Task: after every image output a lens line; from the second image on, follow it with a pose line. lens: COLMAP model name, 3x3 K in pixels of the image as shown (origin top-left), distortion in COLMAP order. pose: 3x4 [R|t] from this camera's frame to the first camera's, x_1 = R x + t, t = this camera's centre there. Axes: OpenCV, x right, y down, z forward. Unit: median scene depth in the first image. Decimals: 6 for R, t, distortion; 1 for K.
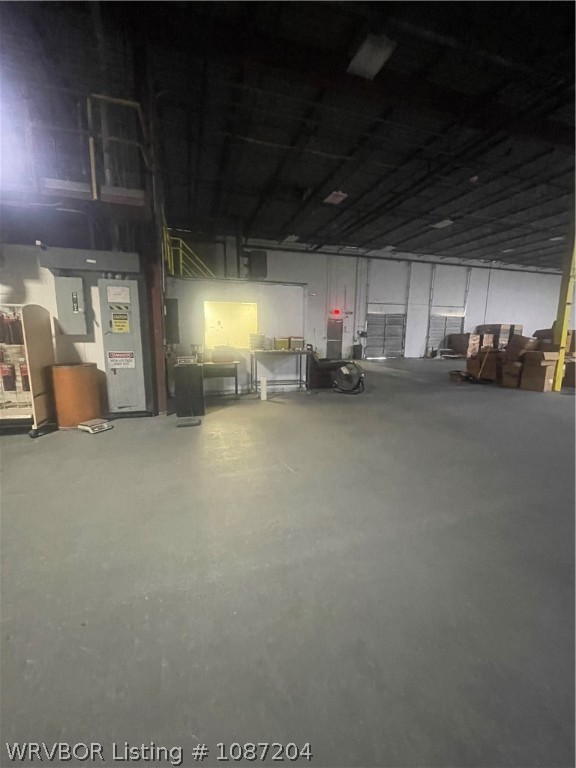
lens RADIAL K [[311.8, 0, 283.2], [0, 311.8, 380.3], [0, 0, 1]] dist [-0.000125, 0.000297]
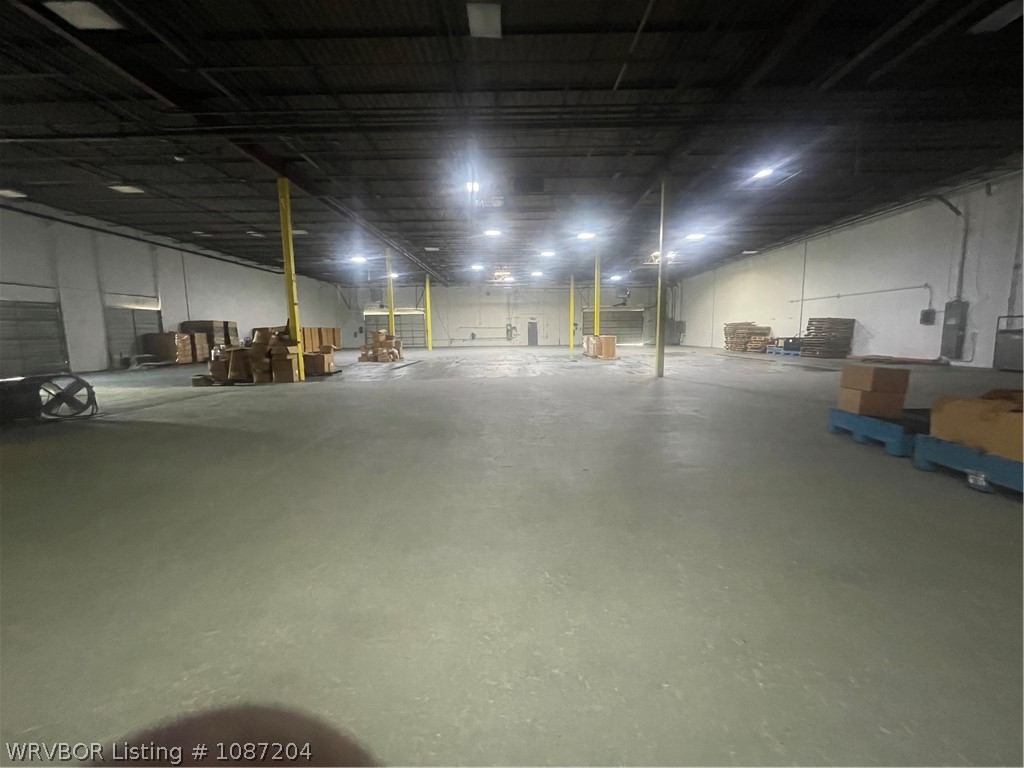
lens RADIAL K [[415.8, 0, 508.3], [0, 415.8, 382.6], [0, 0, 1]] dist [-0.000125, 0.000297]
pose [[0.298053, -0.131849, 0.945400, -0.140120], [0.159790, 0.983331, 0.086763, 0.013386], [-0.941080, 0.125205, 0.314153, -0.076071]]
